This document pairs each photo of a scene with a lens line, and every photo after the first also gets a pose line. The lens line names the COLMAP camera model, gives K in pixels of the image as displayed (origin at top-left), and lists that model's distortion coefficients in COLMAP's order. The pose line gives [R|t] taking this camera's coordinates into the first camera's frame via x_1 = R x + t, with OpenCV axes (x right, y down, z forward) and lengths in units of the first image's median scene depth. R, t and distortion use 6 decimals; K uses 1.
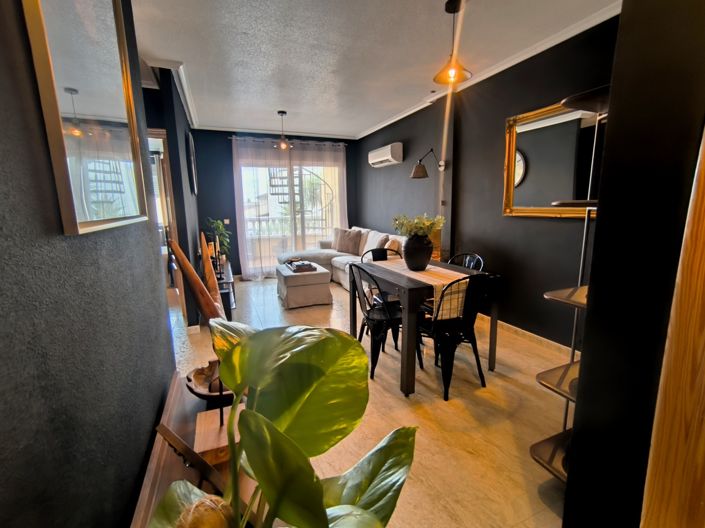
lens RADIAL K [[322.9, 0, 350.3], [0, 322.9, 262.5], [0, 0, 1]] dist [-0.003589, 0.001811]
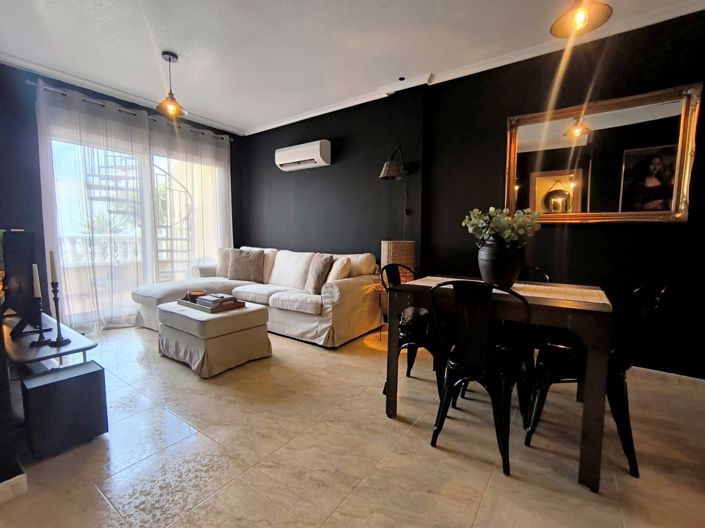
lens RADIAL K [[322.9, 0, 354.0], [0, 322.9, 265.1], [0, 0, 1]] dist [-0.003589, 0.001811]
pose [[0.849935, -0.024401, 0.526322, -0.195246], [0.067928, 0.995665, -0.063534, -0.001504], [-0.522491, 0.089752, 0.847908, 0.255667]]
